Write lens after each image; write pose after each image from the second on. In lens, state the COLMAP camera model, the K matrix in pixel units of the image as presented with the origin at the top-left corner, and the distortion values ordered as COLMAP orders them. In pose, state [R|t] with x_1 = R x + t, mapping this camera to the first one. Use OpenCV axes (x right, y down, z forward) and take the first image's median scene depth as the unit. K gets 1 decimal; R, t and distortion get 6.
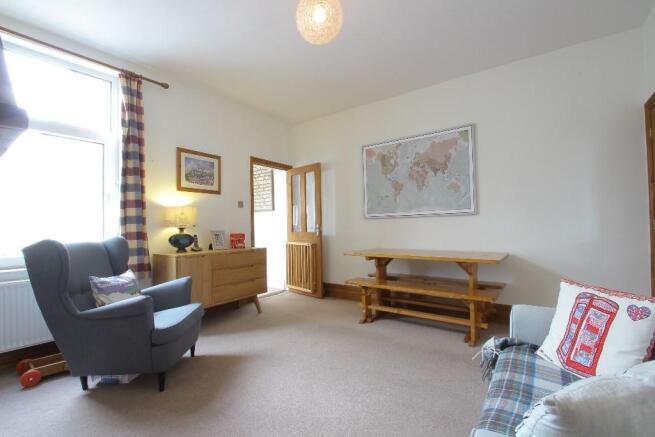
lens RADIAL K [[302.0, 0, 326.8], [0, 302.0, 220.0], [0, 0, 1]] dist [-0.008390, -0.000791]
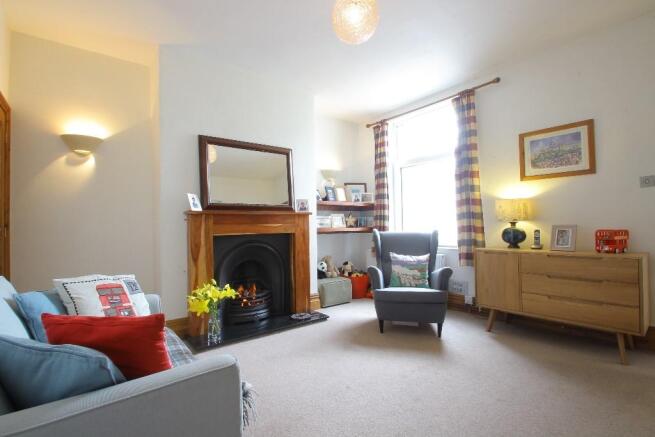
lens RADIAL K [[302.0, 0, 326.4], [0, 302.0, 221.2], [0, 0, 1]] dist [-0.008390, -0.000791]
pose [[-0.255768, -0.010420, -0.966682, 0.536189], [0.029418, 0.999395, -0.018556, 0.023067], [0.966291, -0.033183, -0.255307, 0.649840]]
